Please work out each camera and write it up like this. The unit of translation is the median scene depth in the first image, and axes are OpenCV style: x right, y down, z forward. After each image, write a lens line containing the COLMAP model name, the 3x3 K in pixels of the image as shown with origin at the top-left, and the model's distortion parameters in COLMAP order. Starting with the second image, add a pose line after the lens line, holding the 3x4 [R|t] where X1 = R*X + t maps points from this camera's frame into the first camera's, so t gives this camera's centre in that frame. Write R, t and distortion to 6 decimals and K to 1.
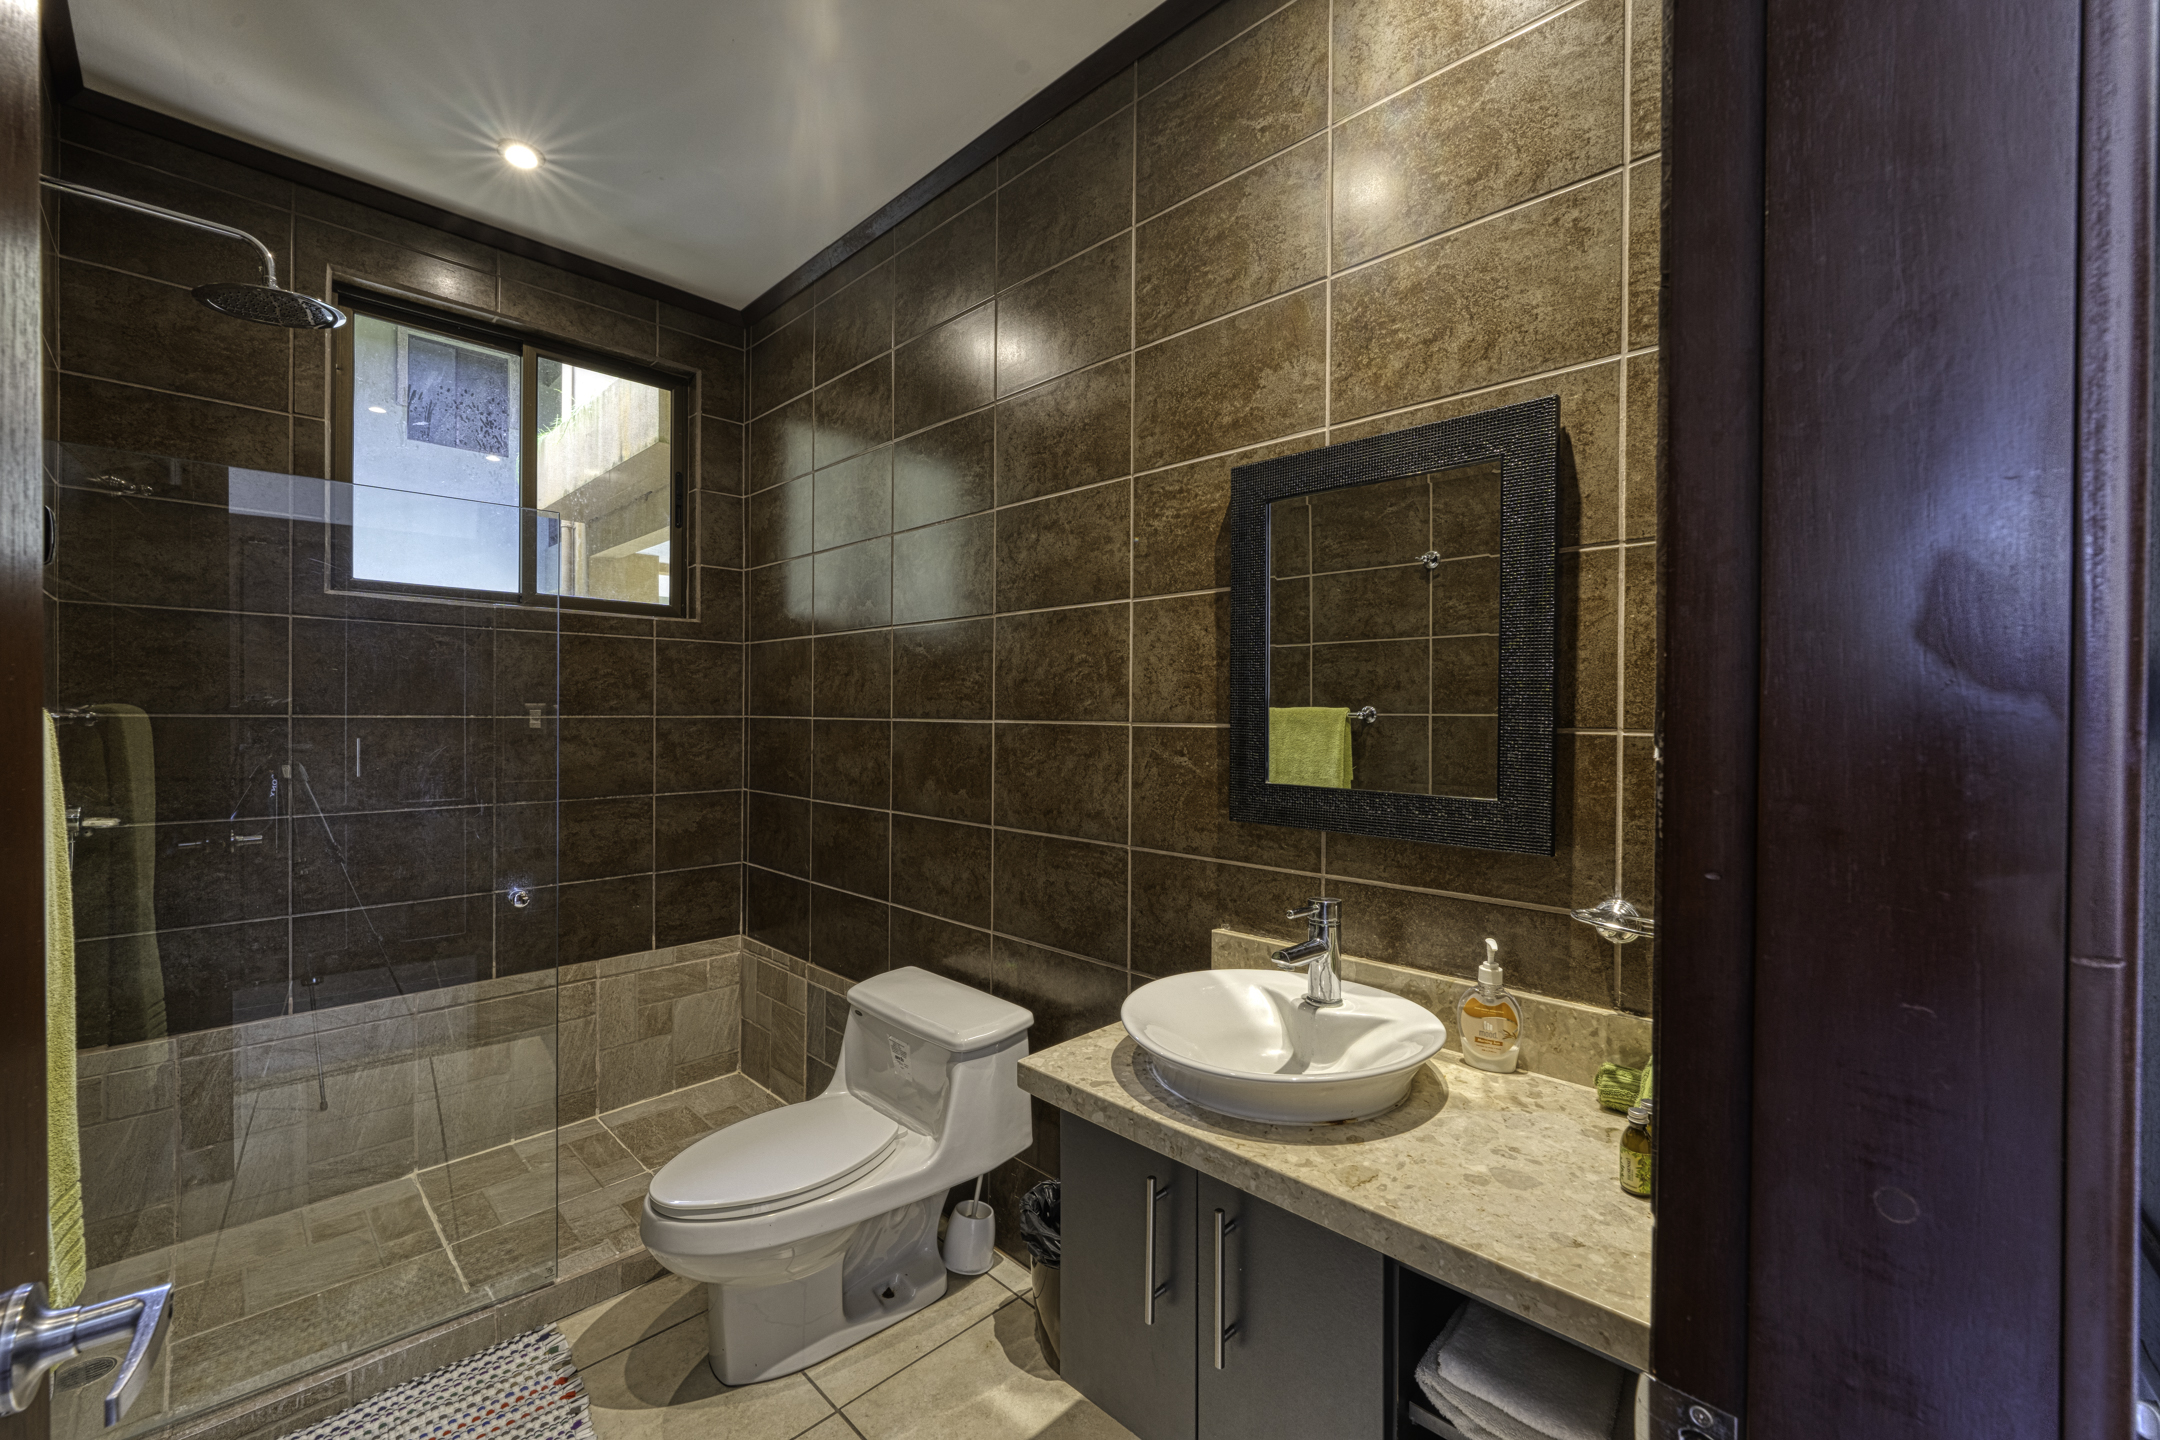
lens RADIAL K [[859.3, 0, 1088.3], [0, 859.3, 715.6], [0, 0, 1]] dist [-0.000955, -0.000410]
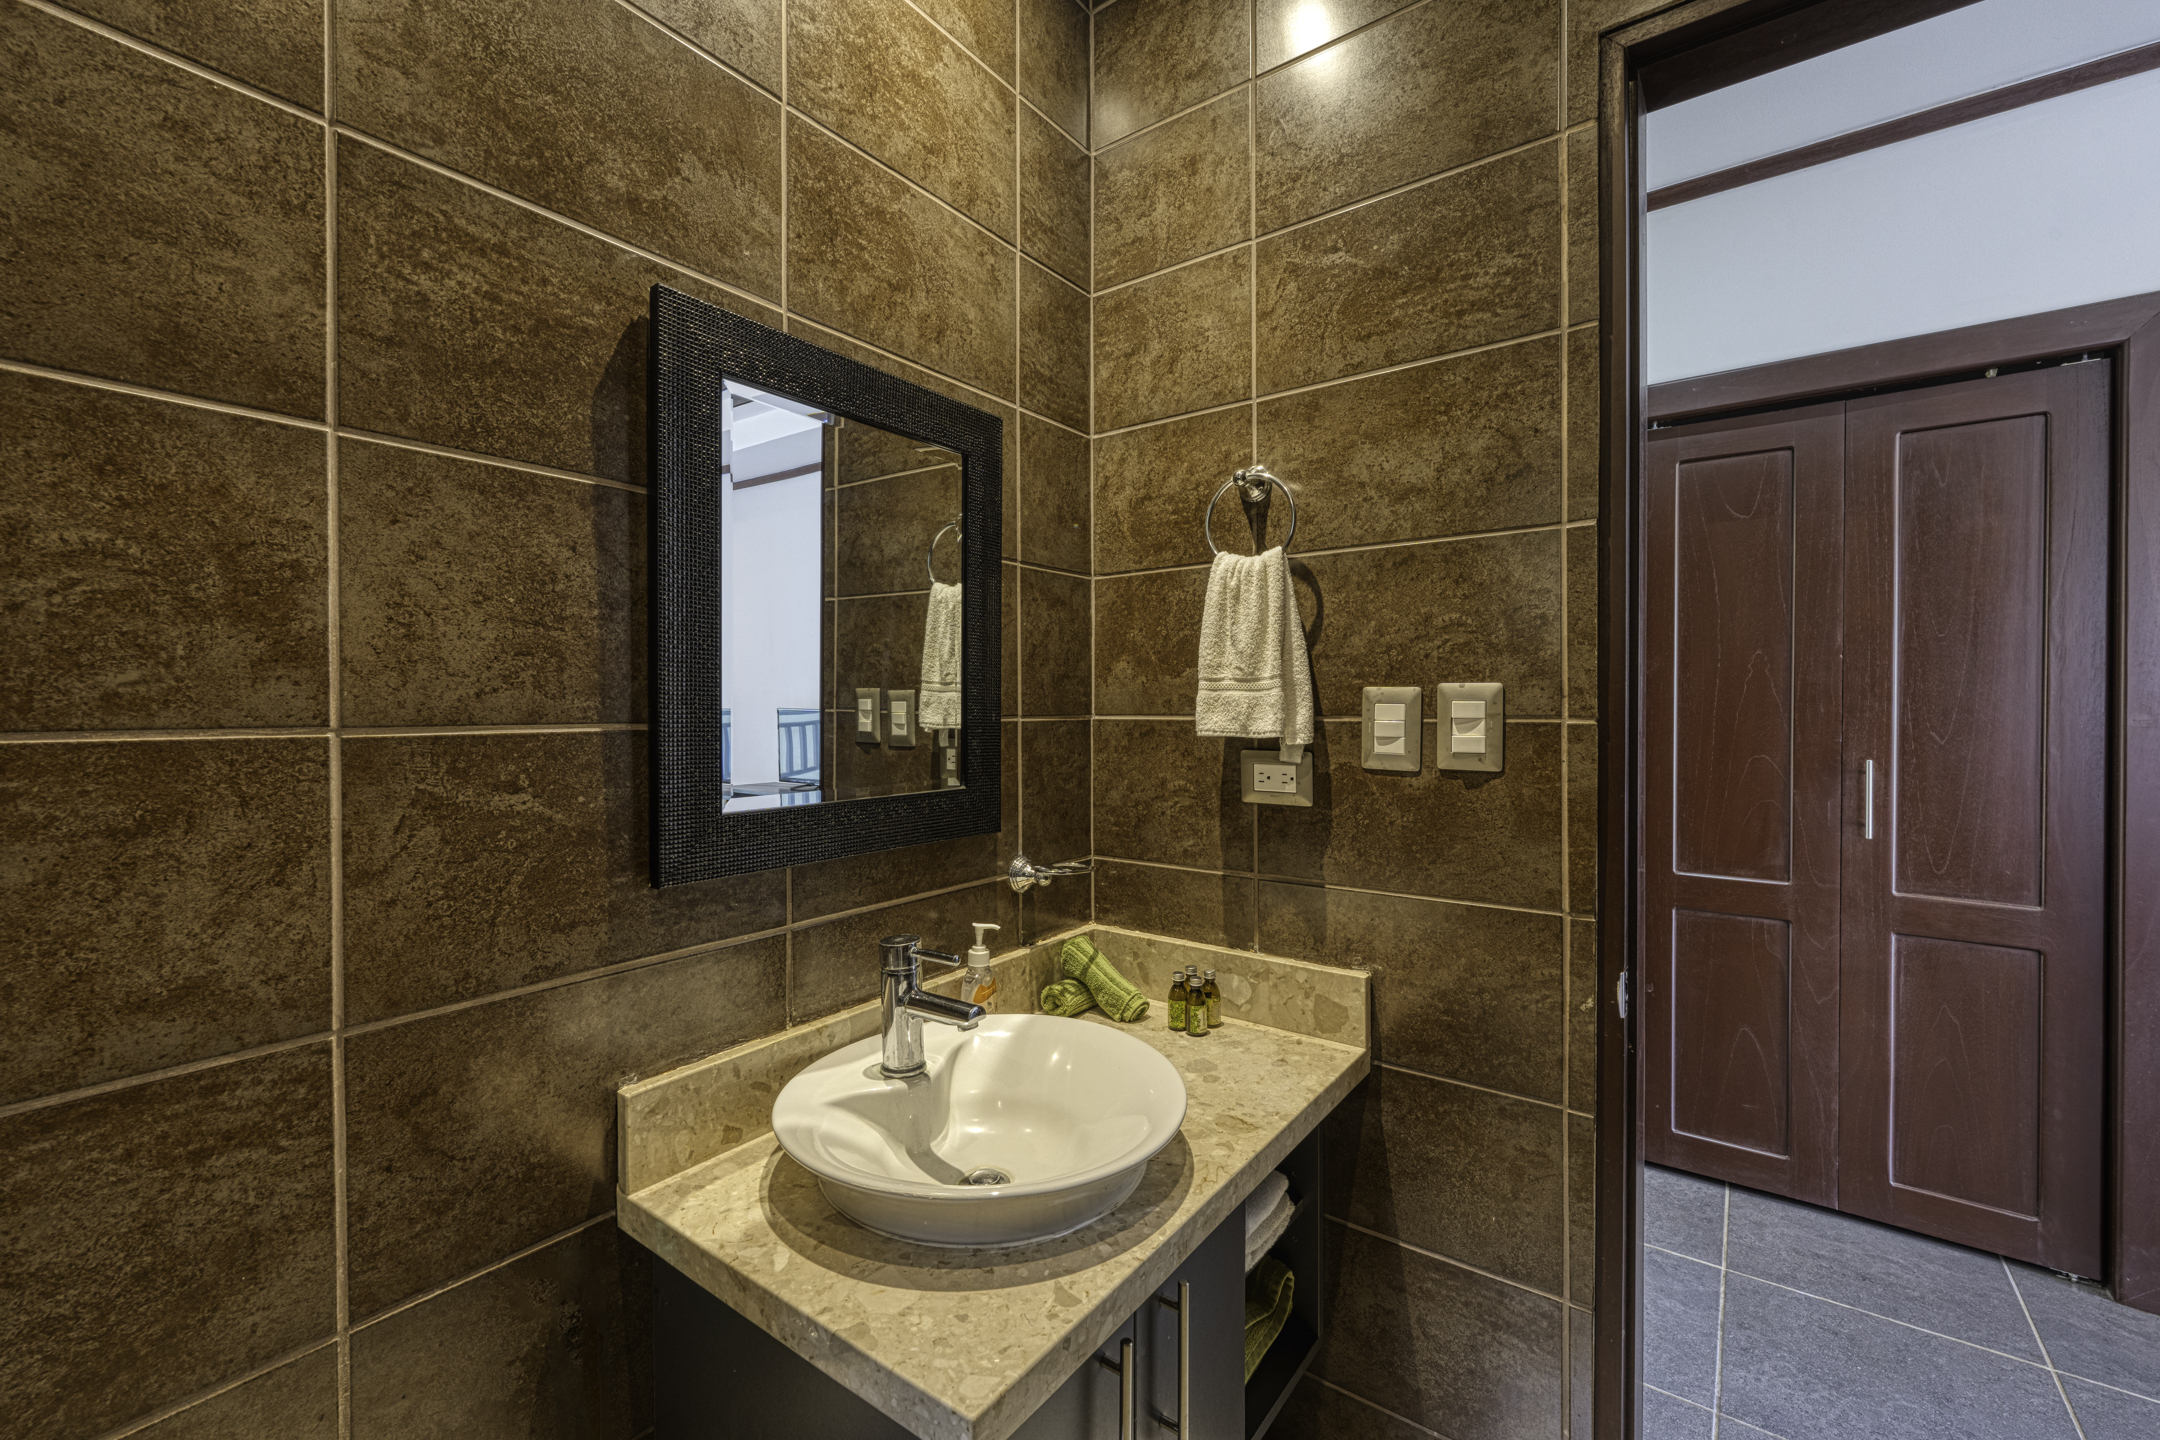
lens RADIAL K [[859.3, 0, 1088.3], [0, 859.3, 715.6], [0, 0, 1]] dist [-0.000955, -0.000410]
pose [[-0.110070, -0.015519, 0.993803, -0.444352], [0.007274, 0.999839, 0.016419, -0.003034], [-0.993897, 0.009036, -0.109940, 0.772807]]
